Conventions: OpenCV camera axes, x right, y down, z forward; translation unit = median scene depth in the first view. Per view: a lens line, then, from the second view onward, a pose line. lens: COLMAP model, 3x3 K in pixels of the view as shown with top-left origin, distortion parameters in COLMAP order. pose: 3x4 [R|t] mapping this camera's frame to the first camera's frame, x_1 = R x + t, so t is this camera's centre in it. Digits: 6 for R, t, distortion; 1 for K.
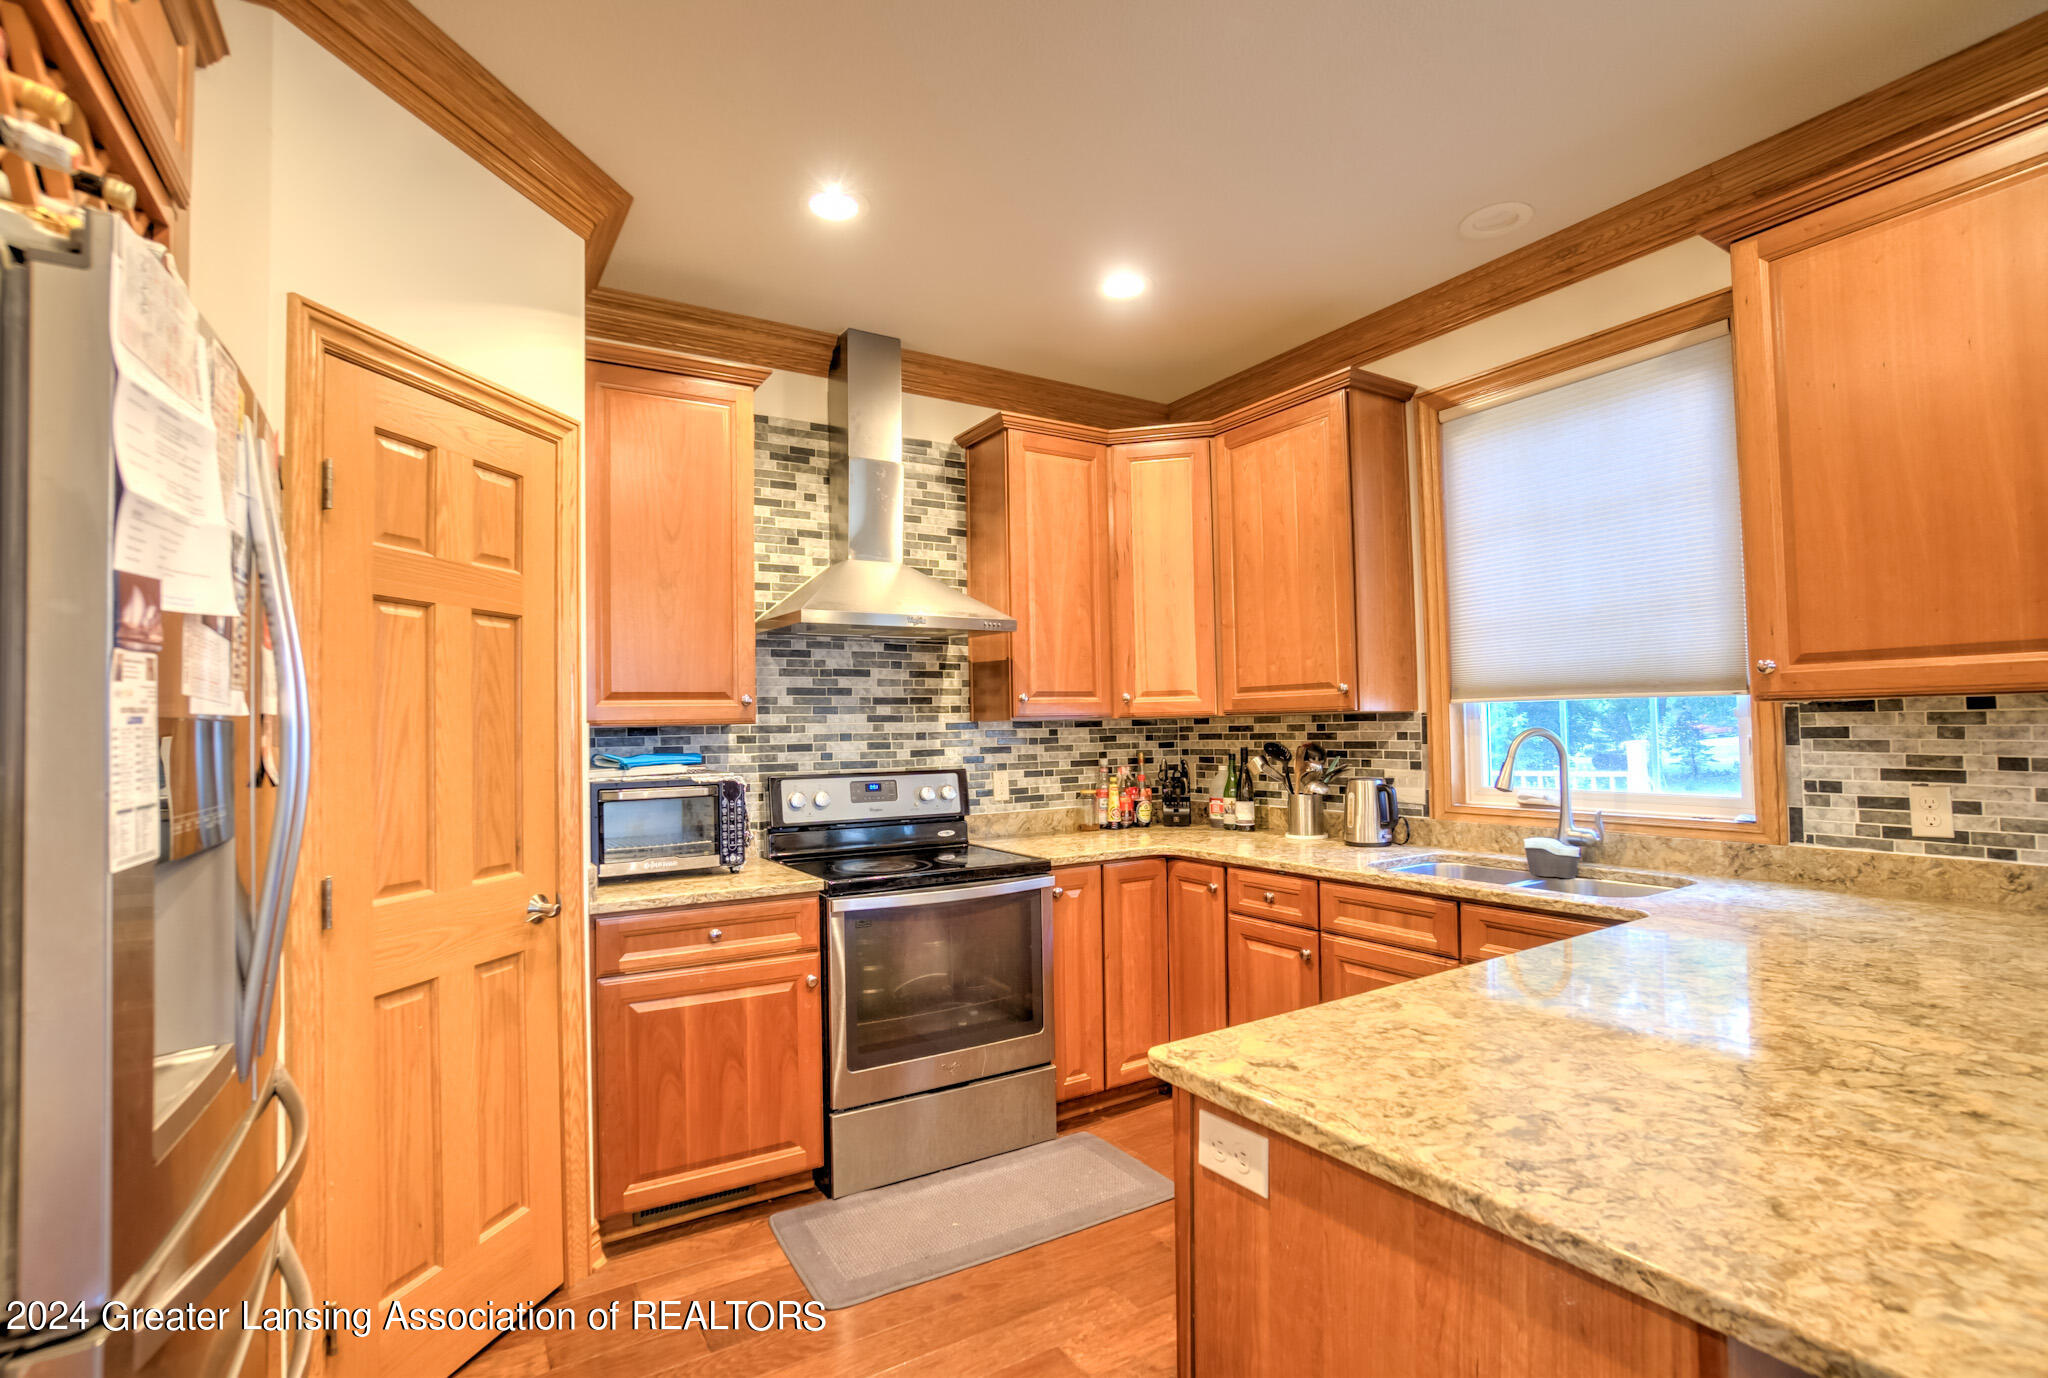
lens RADIAL K [[972.4, 0, 1008.0], [0, 972.4, 697.5], [0, 0, 1]] dist [-0.053519, 0.019721]
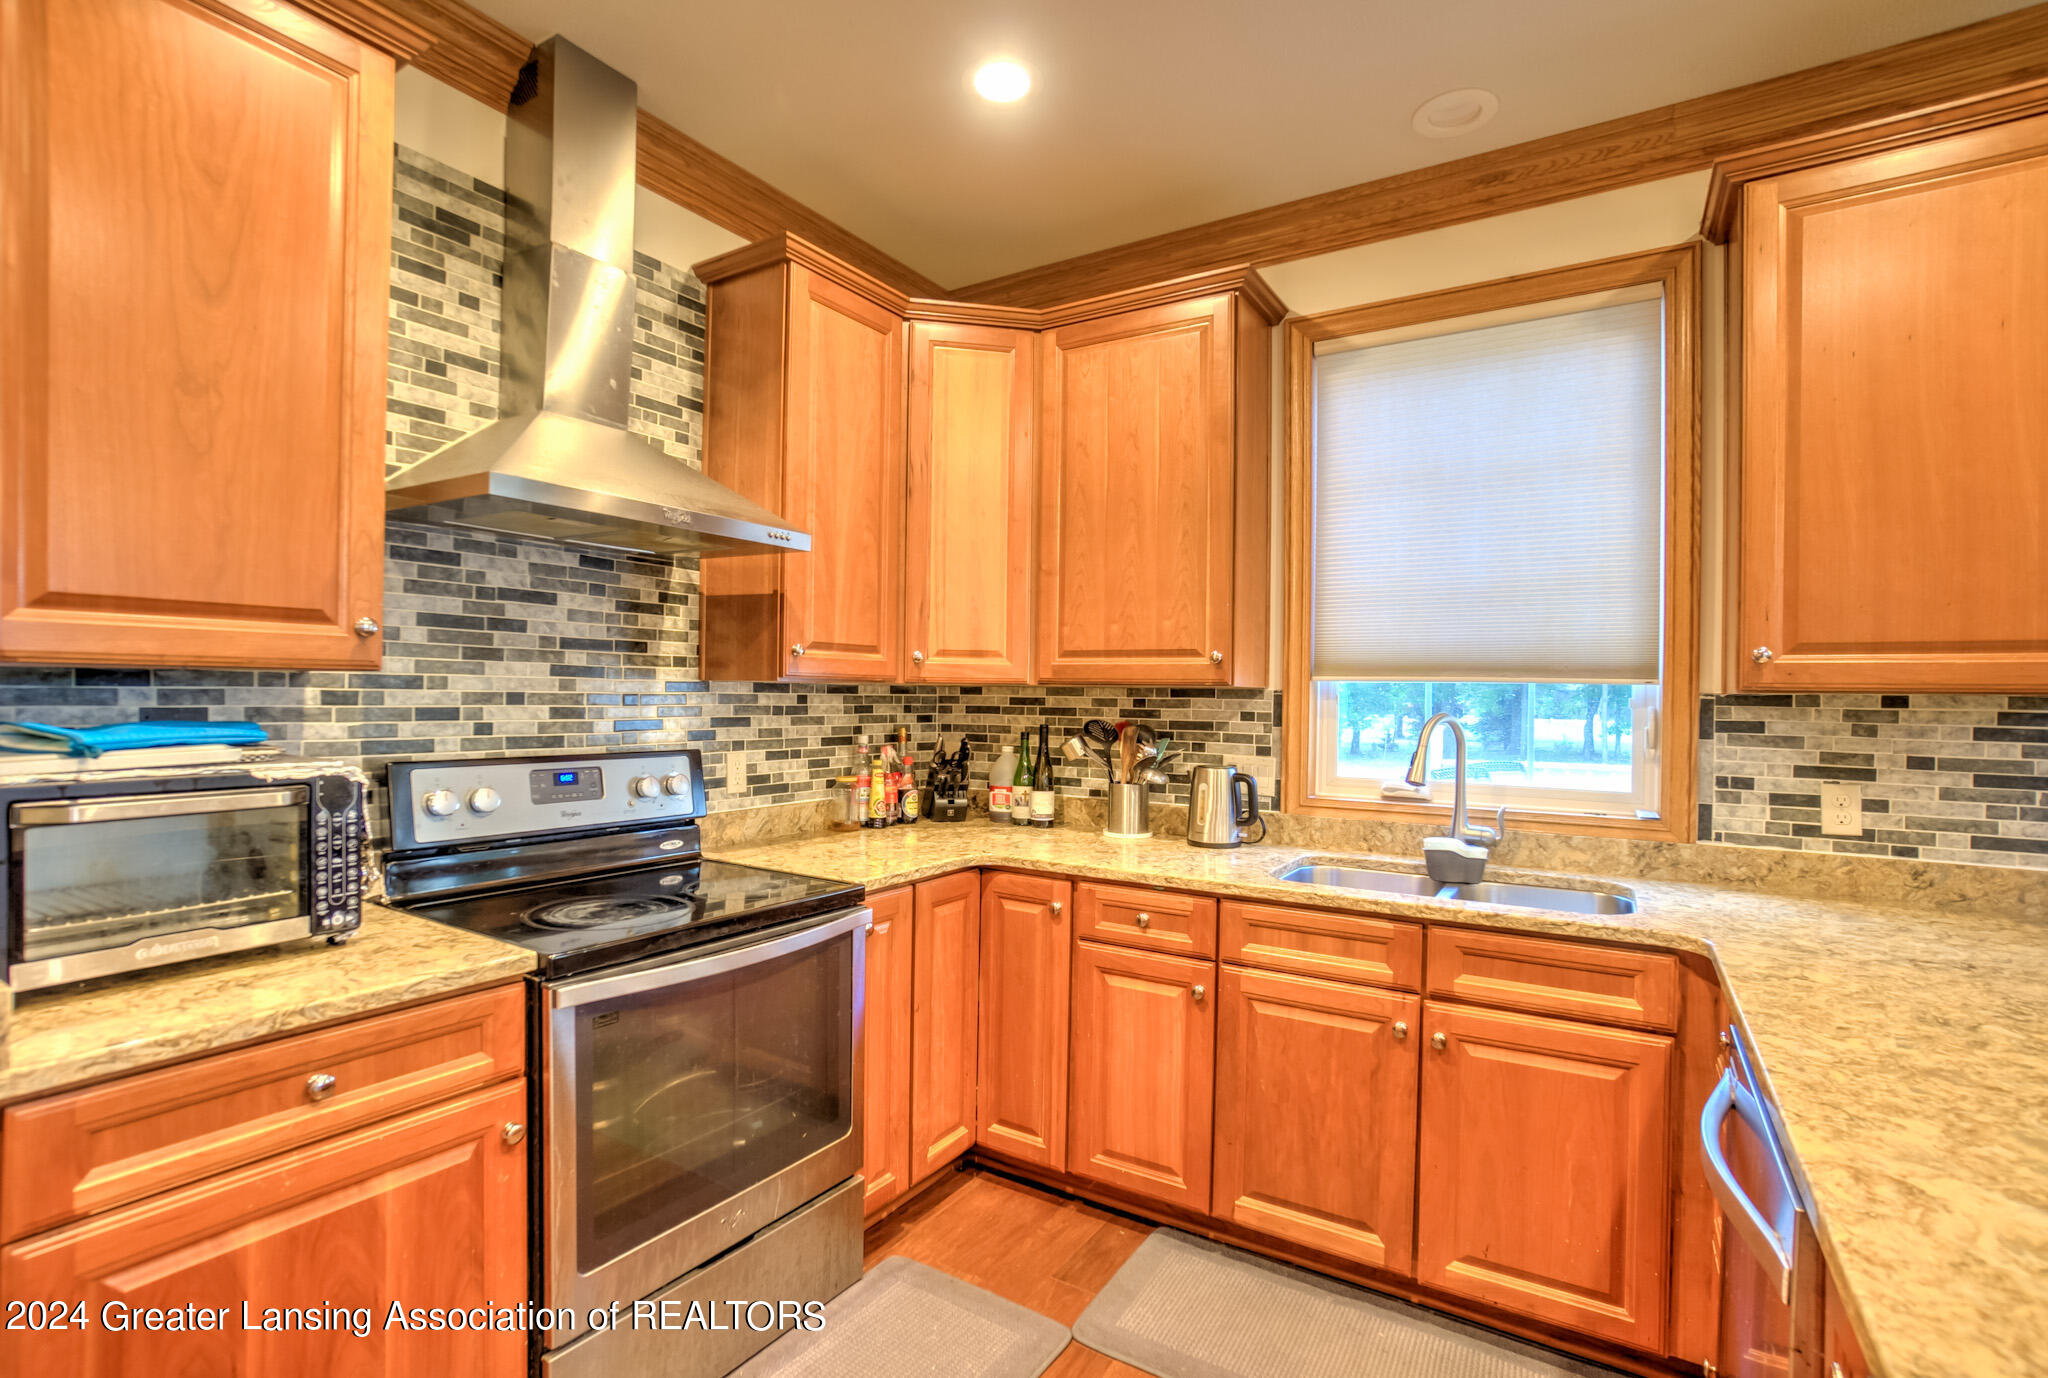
lens RADIAL K [[972.4, 0, 1014.2], [0, 972.4, 697.1], [0, 0, 1]] dist [-0.053519, 0.019721]
pose [[0.898073, 0.029706, 0.438841, -0.170014], [-0.044374, 0.998745, 0.023204, 0.012905], [-0.437601, -0.040312, 0.898265, 0.343592]]
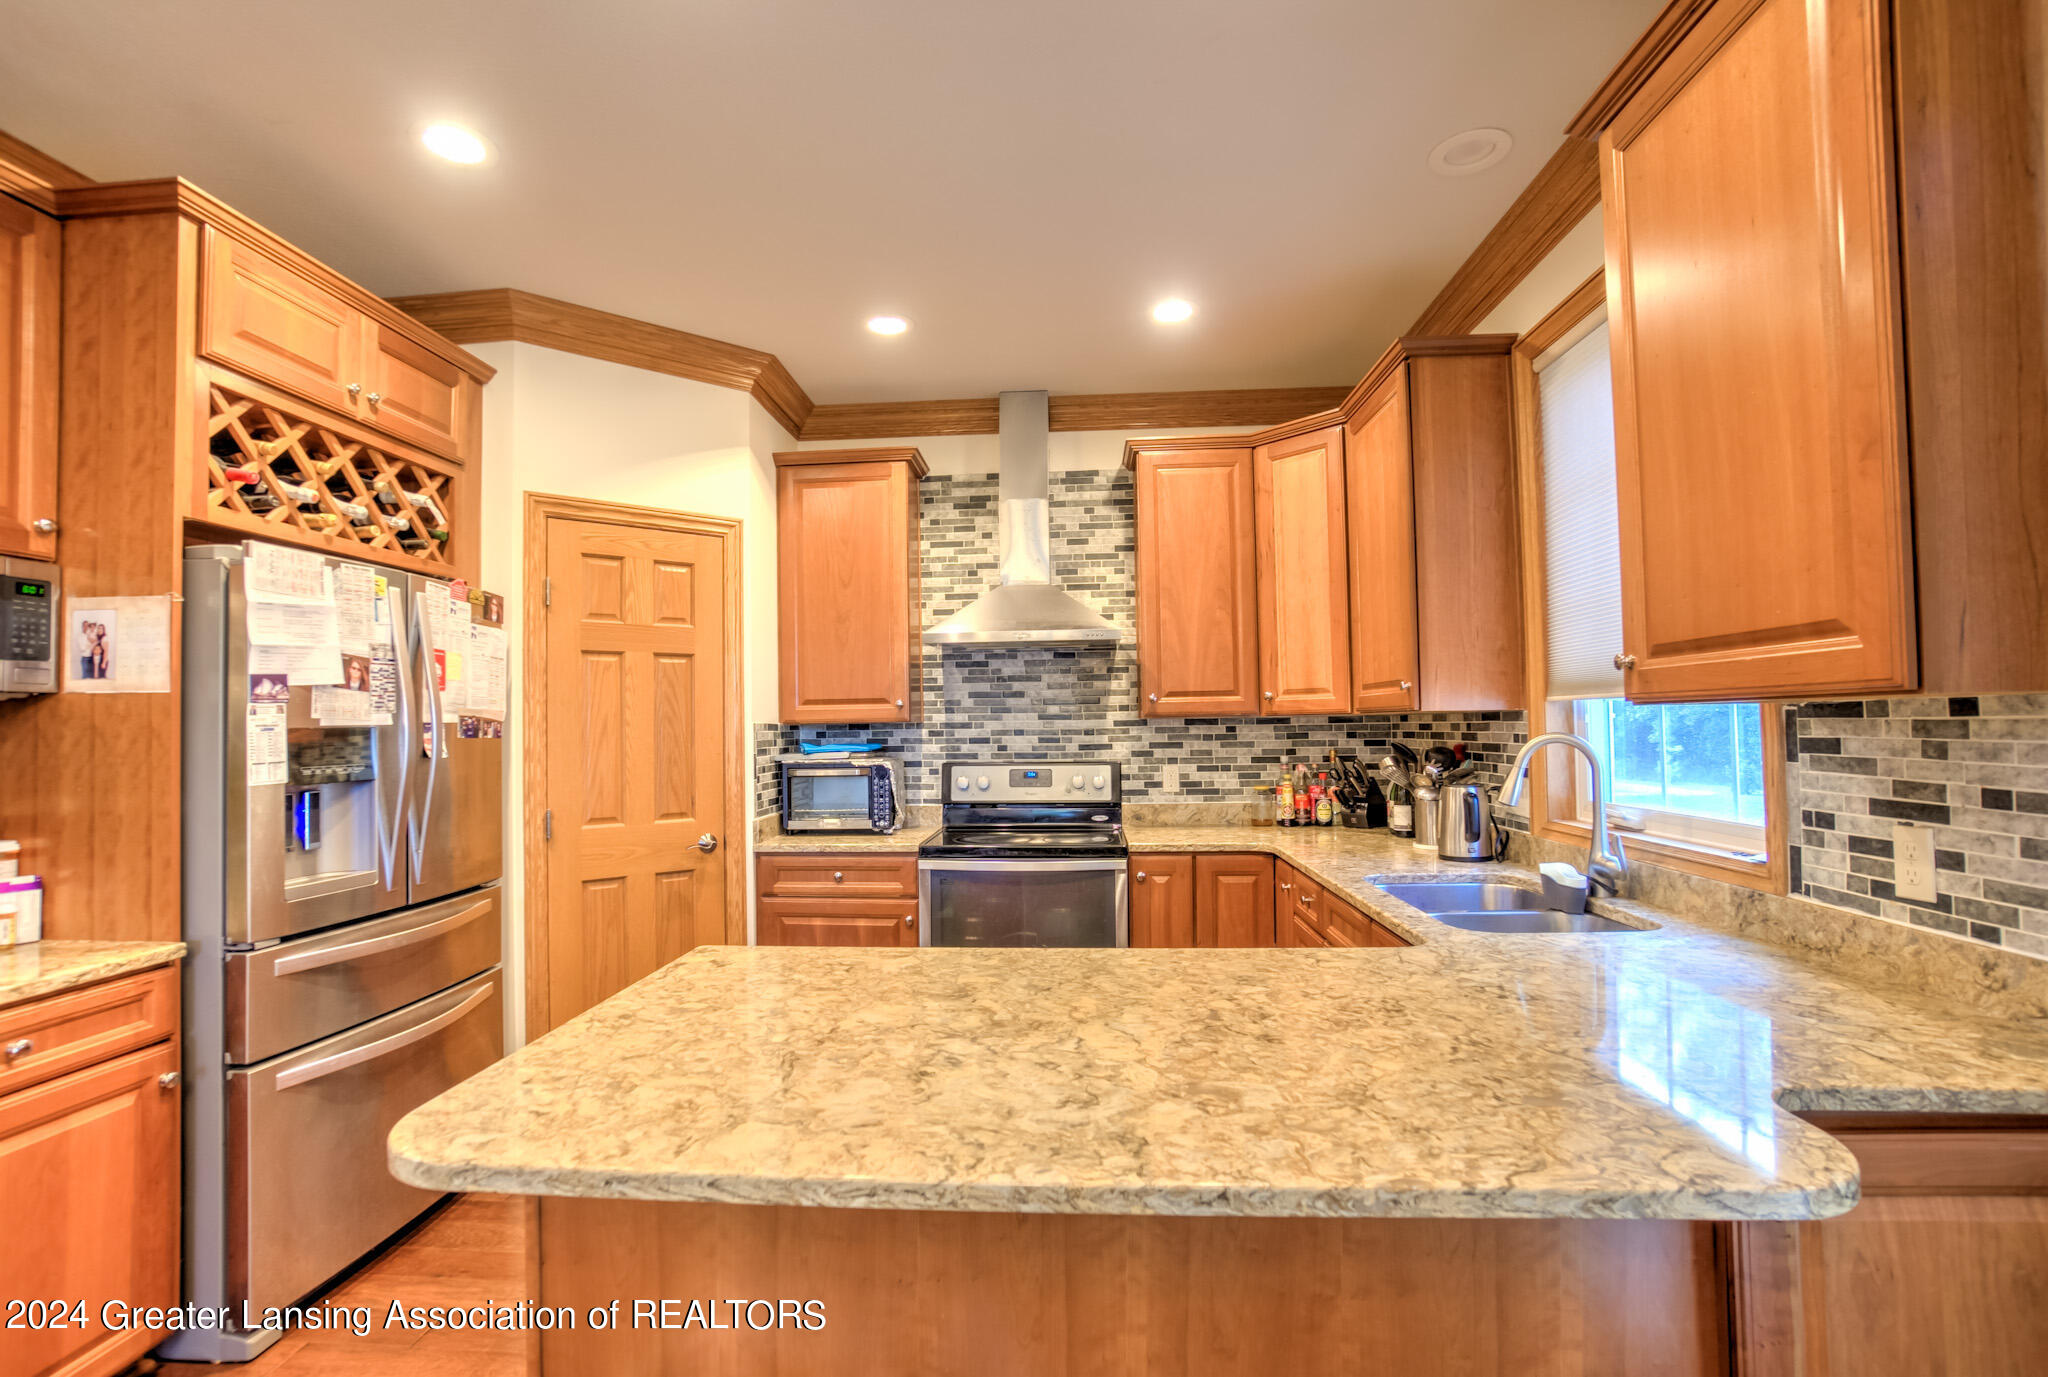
lens RADIAL K [[972.4, 0, 994.1], [0, 972.4, 697.1], [0, 0, 1]] dist [-0.053519, 0.019721]
pose [[0.800016, -0.010277, -0.599891, 0.597807], [0.017705, 0.999822, 0.006483, -0.012366], [0.599717, -0.015807, 0.800056, 0.027261]]
